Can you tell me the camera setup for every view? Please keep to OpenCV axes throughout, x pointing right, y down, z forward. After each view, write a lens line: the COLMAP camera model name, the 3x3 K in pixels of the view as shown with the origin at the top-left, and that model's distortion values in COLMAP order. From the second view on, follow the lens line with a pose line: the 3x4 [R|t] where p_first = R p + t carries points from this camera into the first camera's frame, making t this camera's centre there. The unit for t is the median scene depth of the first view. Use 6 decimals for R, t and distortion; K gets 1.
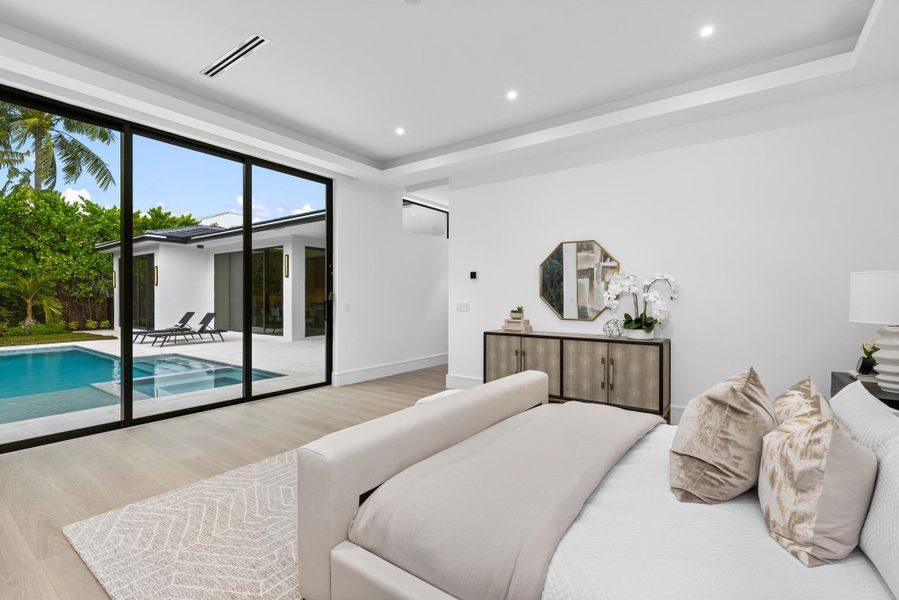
lens RADIAL K [[403.6, 0, 449.7], [0, 403.6, 304.4], [0, 0, 1]] dist [0.005113, 0.000777]
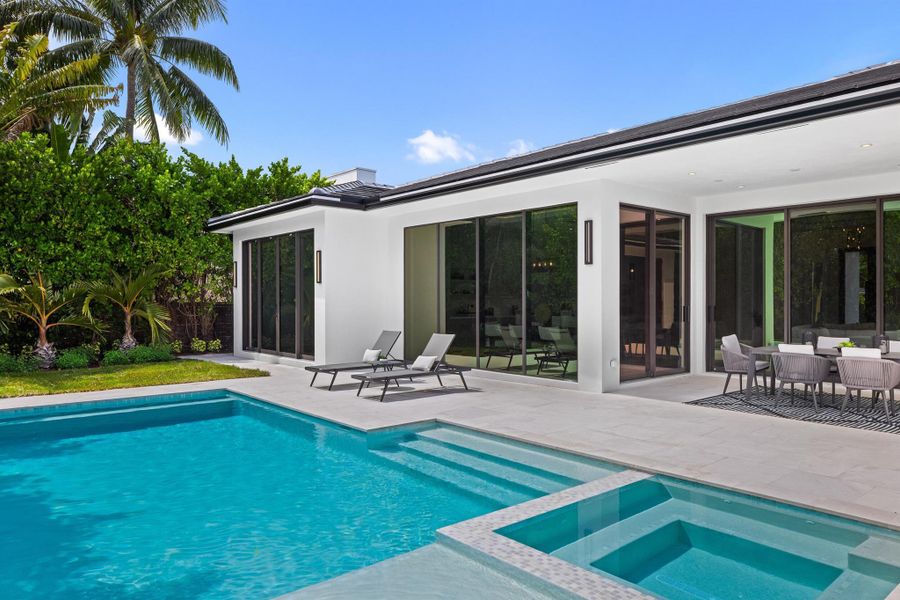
lens RADIAL K [[614.4, 0, 451.1], [0, 614.4, 292.4], [0, 0, 1]] dist [-0.008108, -0.000599]
pose [[0.973134, -0.006793, -0.230138, -0.293927], [0.000541, 0.999629, -0.027217, -0.008399], [0.230238, 0.026361, 0.972777, 0.159519]]
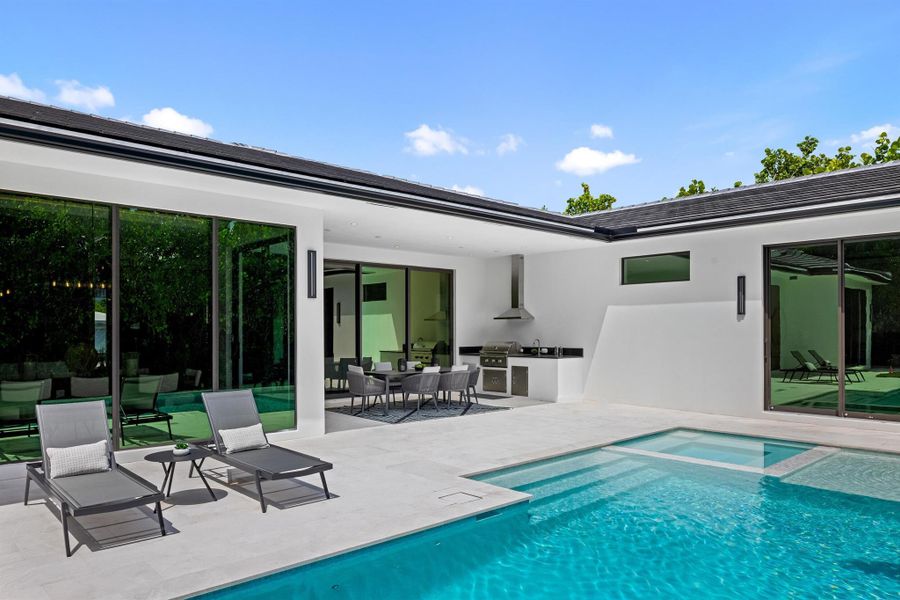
lens RADIAL K [[614.4, 0, 453.1], [0, 614.4, 303.6], [0, 0, 1]] dist [-0.008108, -0.000599]
pose [[0.186019, 0.037479, 0.981831, -0.787611], [0.017359, 0.998991, -0.041423, -0.021094], [-0.982393, 0.024749, 0.185181, 0.522396]]
